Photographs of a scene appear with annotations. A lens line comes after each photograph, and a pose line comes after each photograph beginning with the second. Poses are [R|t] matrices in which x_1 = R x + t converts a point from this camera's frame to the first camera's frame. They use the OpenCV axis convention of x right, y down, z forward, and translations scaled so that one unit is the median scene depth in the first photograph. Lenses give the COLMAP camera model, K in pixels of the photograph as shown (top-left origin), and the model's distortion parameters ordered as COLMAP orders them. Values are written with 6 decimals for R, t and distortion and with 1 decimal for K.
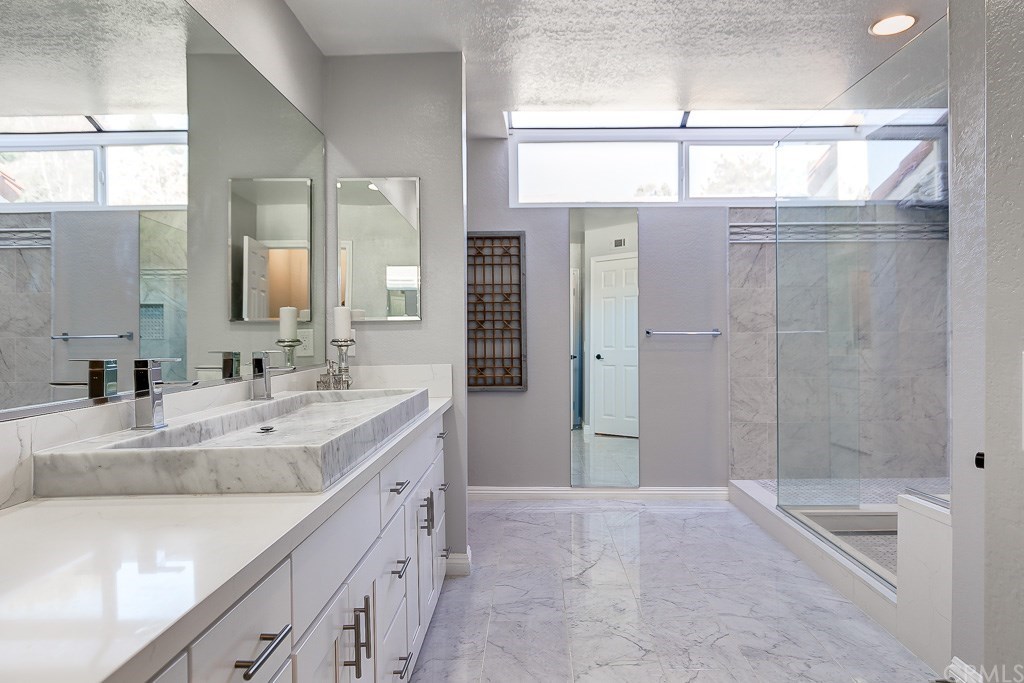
lens RADIAL K [[625.5, 0, 514.6], [0, 625.5, 341.0], [0, 0, 1]] dist [0.002122, 0.000178]
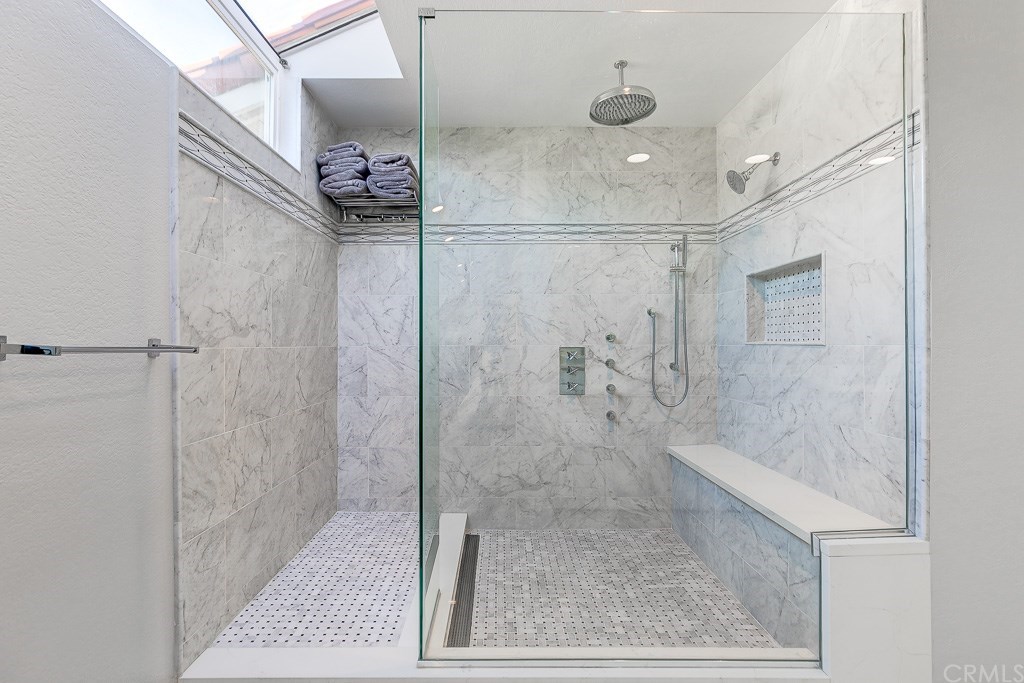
lens RADIAL K [[495.3, 0, 511.4], [0, 495.3, 340.1], [0, 0, 1]] dist [-0.000735, -0.003556]
pose [[-0.025858, 0.012304, 0.999590, -0.018806], [0.010863, 0.999869, -0.012027, -0.012254], [-0.999607, 0.010548, -0.025989, 0.769682]]
